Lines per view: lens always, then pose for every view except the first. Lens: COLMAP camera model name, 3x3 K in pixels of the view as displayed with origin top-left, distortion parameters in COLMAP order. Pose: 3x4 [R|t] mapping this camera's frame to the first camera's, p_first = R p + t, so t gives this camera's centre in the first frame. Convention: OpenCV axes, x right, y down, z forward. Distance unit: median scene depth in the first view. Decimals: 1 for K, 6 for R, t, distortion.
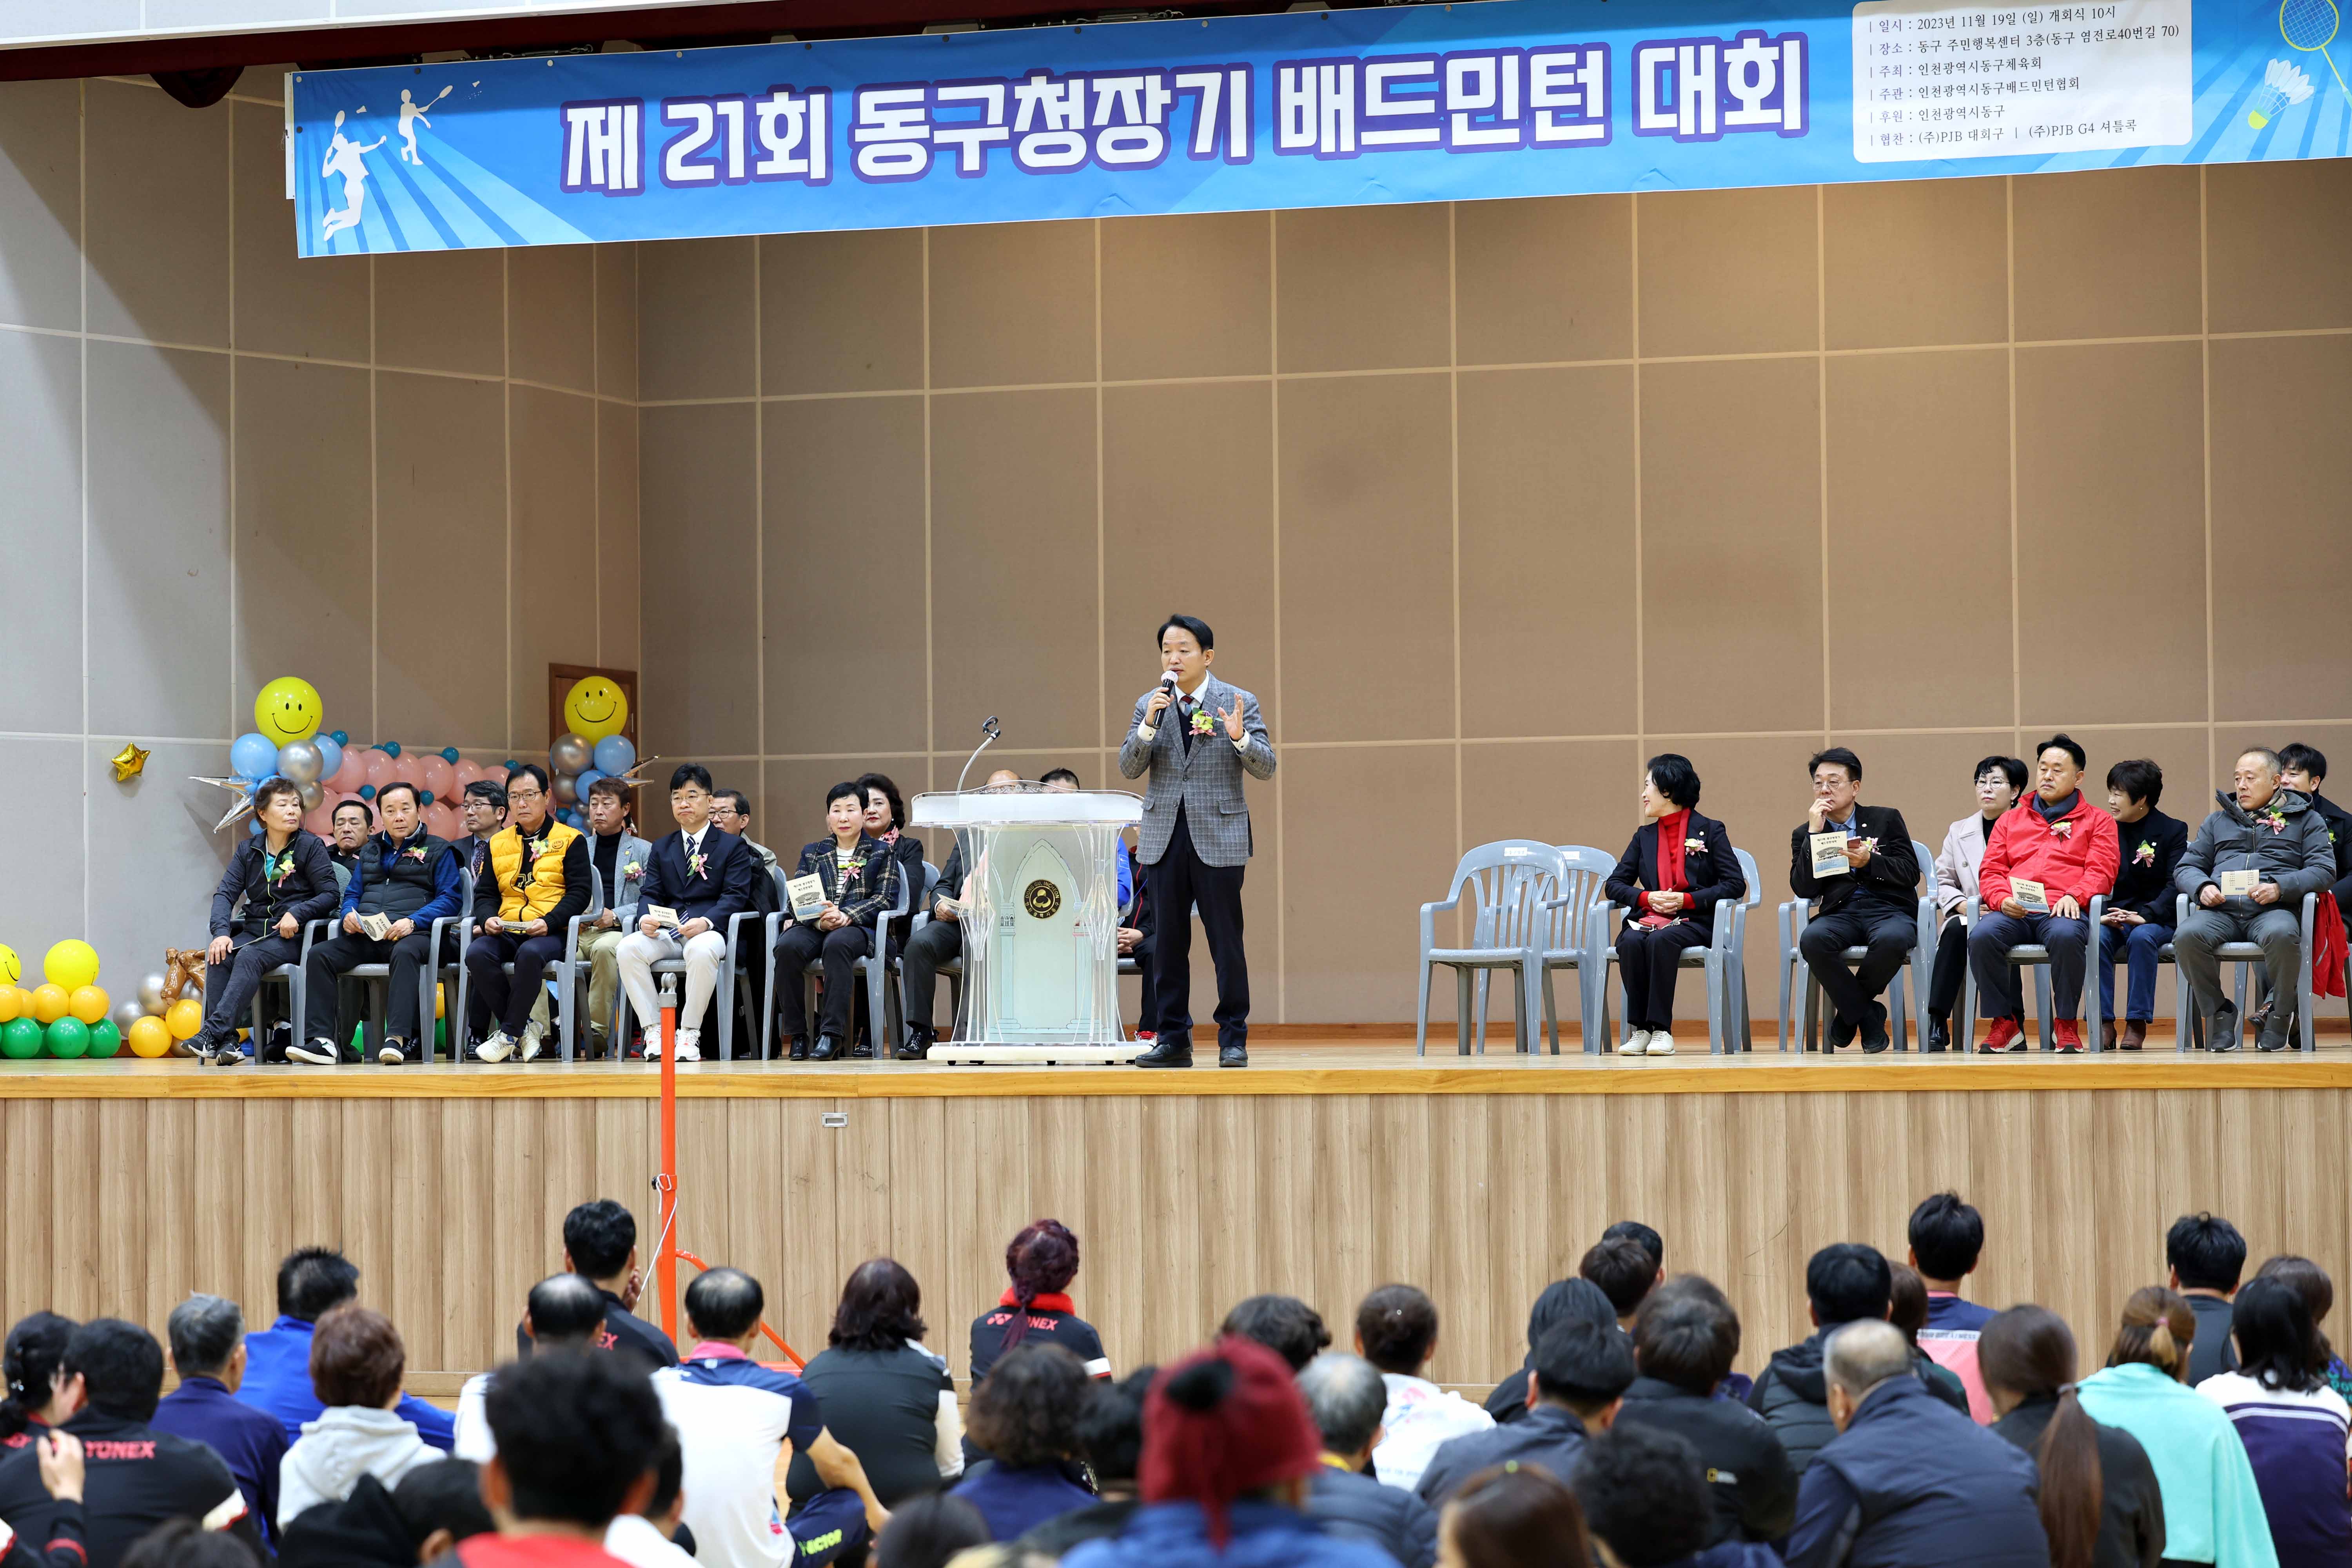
lens RADIAL K [[6060.4, 0, 1188.0], [0, 6060.4, 769.8], [0, 0, 1]] dist [0.023051, 0.000000]
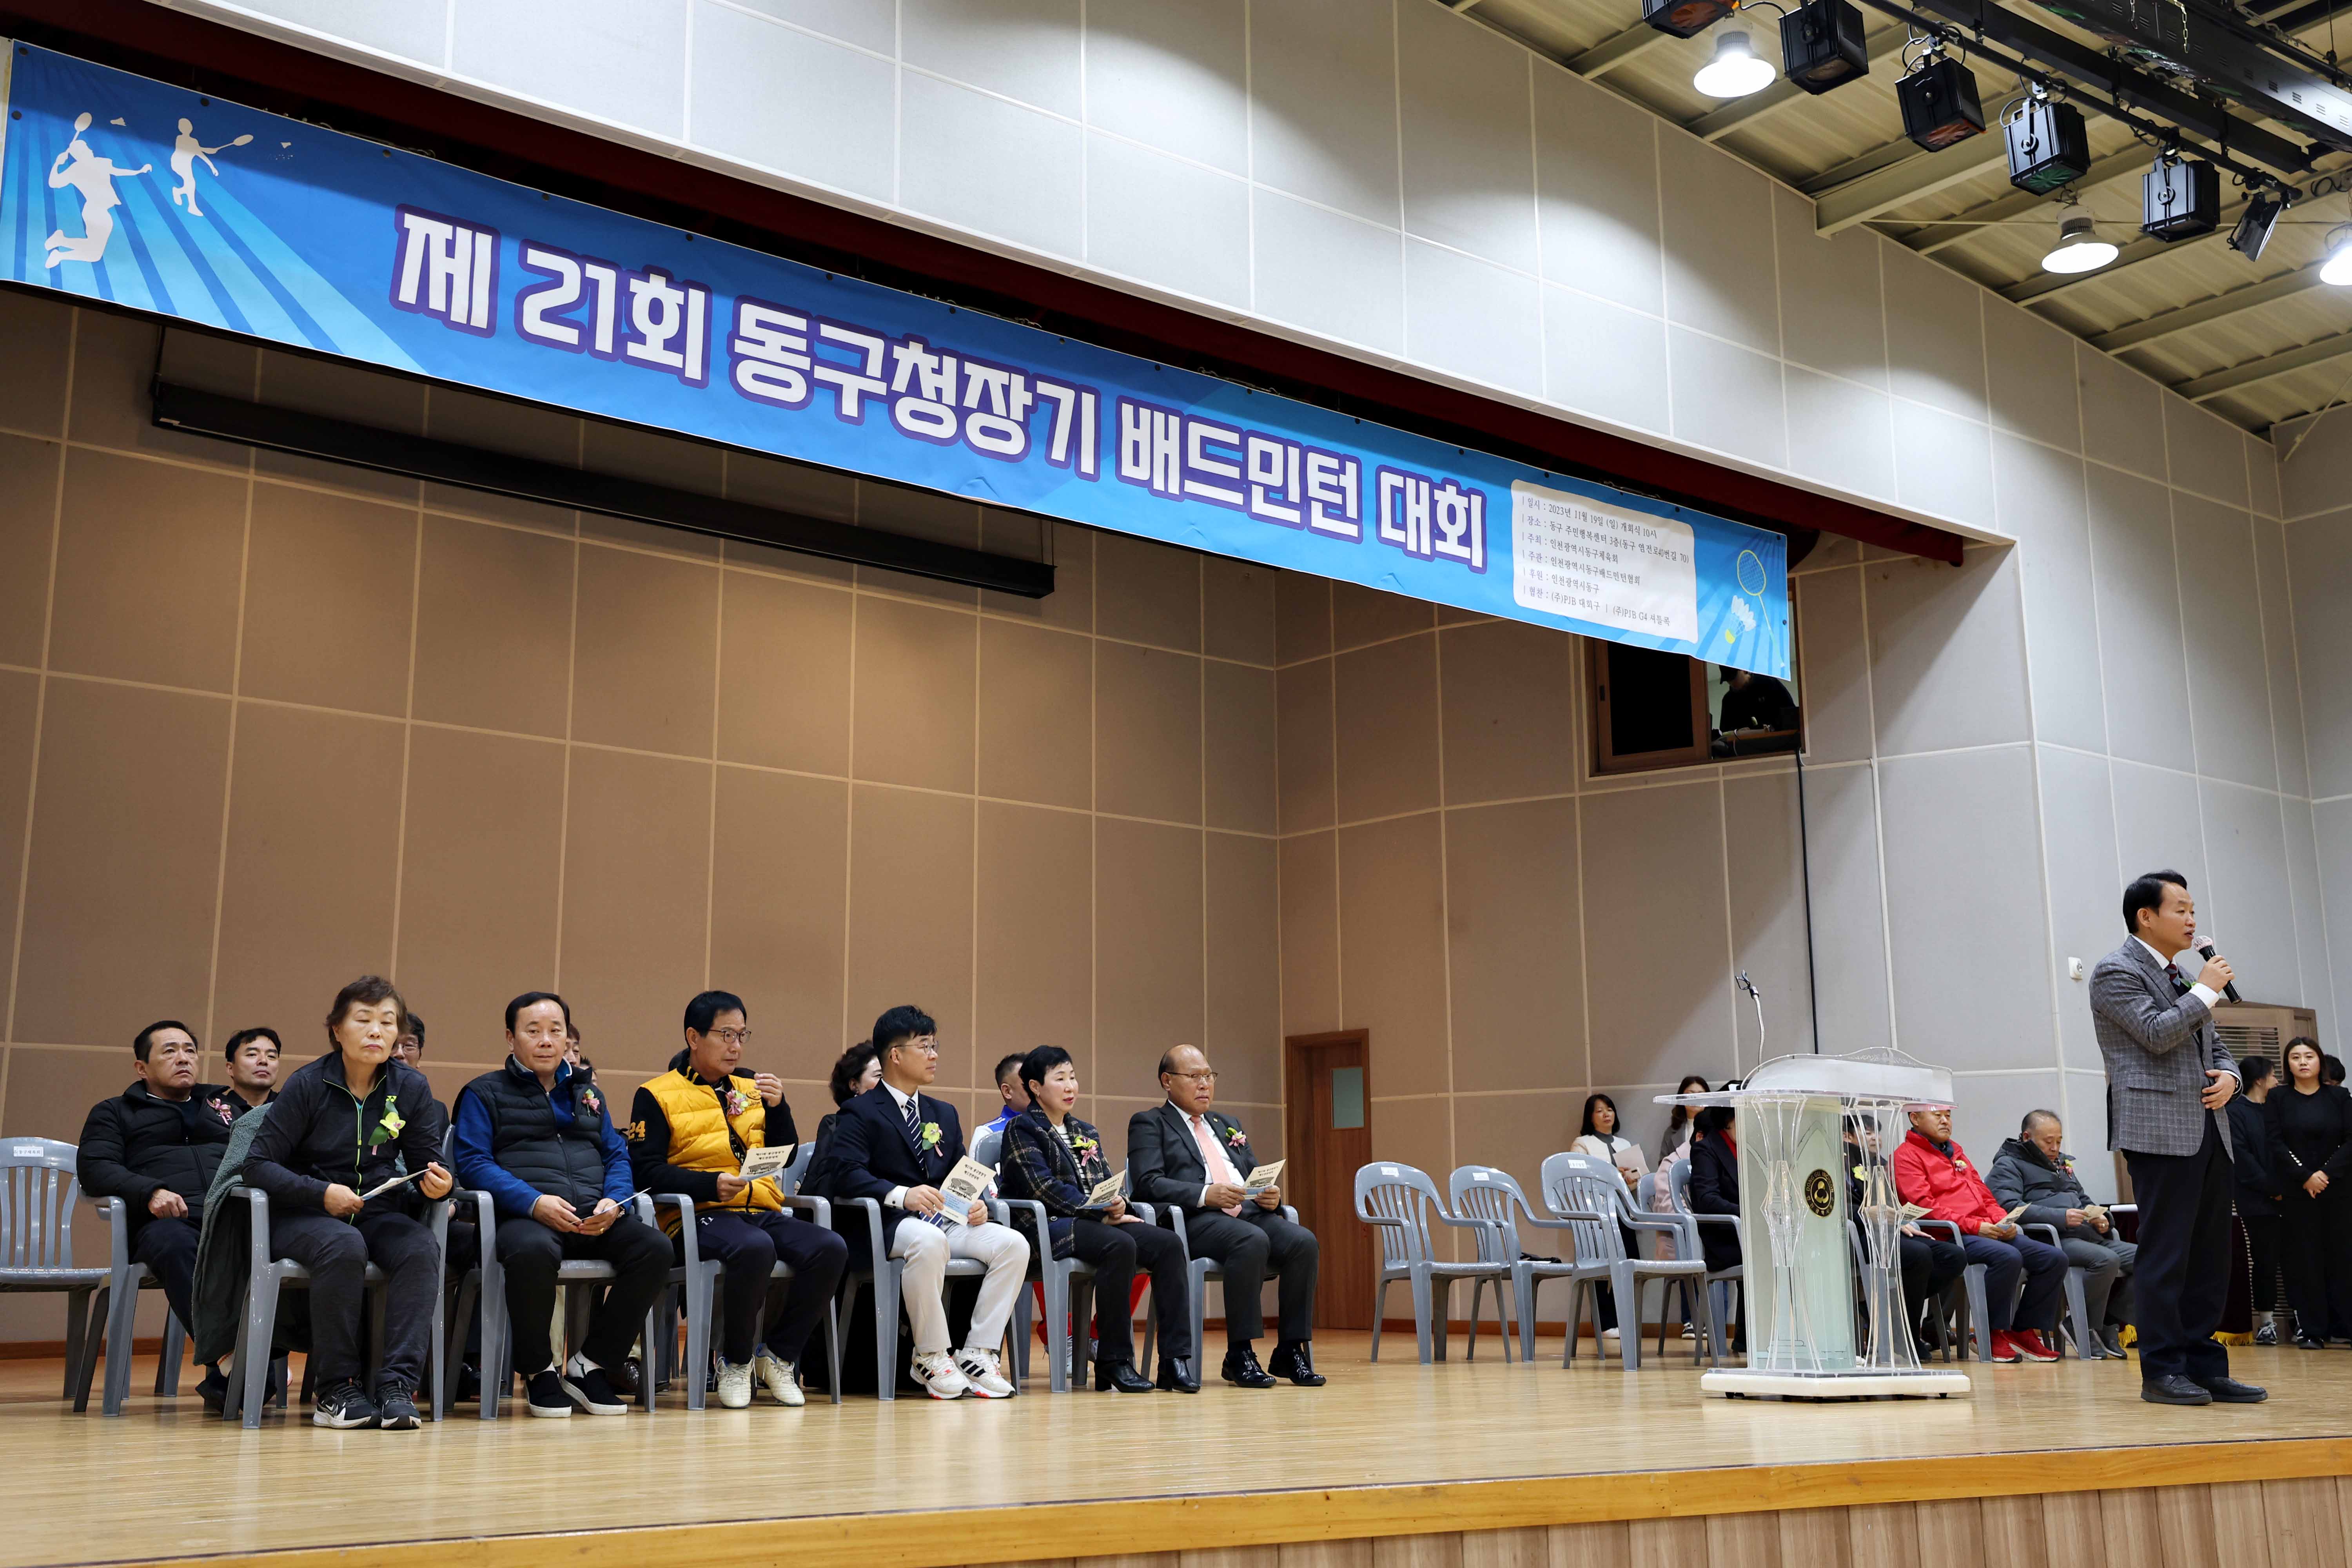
lens RADIAL K [[2465.8, 0, 1127.4], [0, 2465.8, 731.9], [0, 0, 1]] dist [0.064710, 0.000000]
pose [[0.571011, 0.185236, 0.799771, -0.319117], [-0.032118, 0.978506, -0.203702, 0.027903], [-0.820314, 0.090629, 0.564687, 0.767603]]
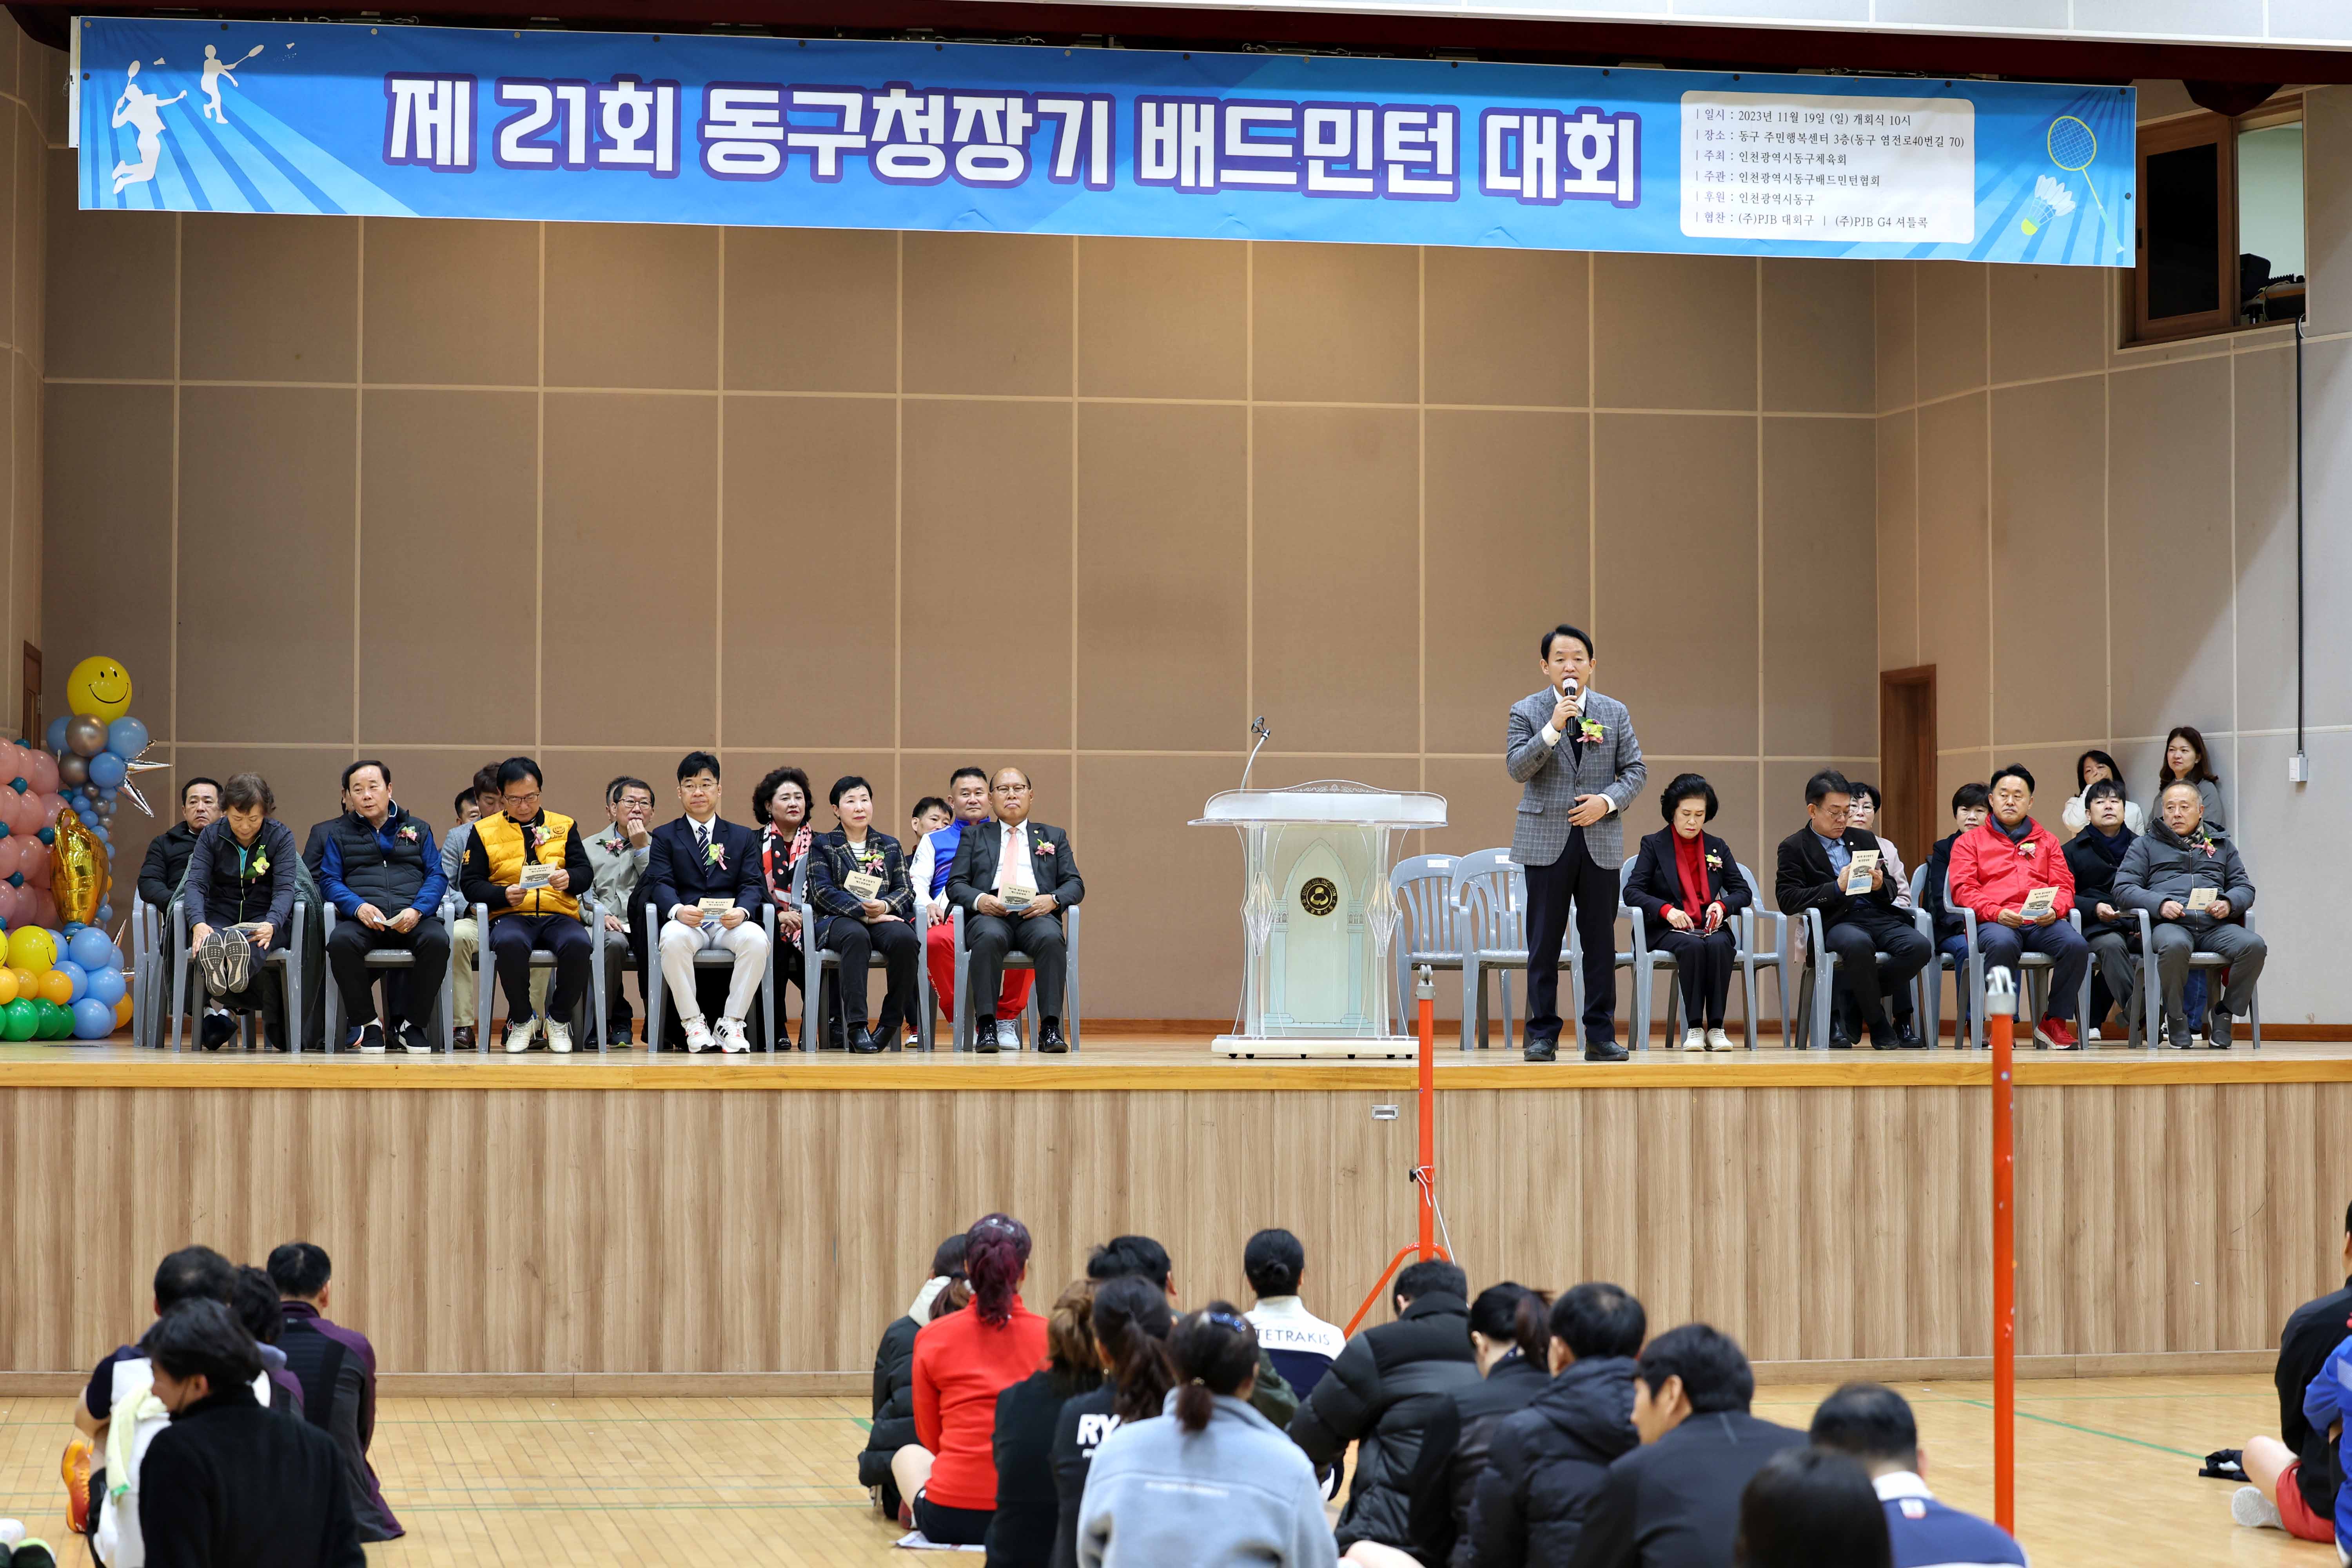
lens RADIAL K [[5358.0, 0, 1232.0], [0, 5358.0, 725.8], [0, 0, 1]] dist [-0.104826, 0.000000]
pose [[0.878076, 0.032900, 0.477389, -0.410109], [-0.026333, 0.999444, -0.020443, 0.010035], [-0.477796, 0.005380, 0.878454, 0.185677]]
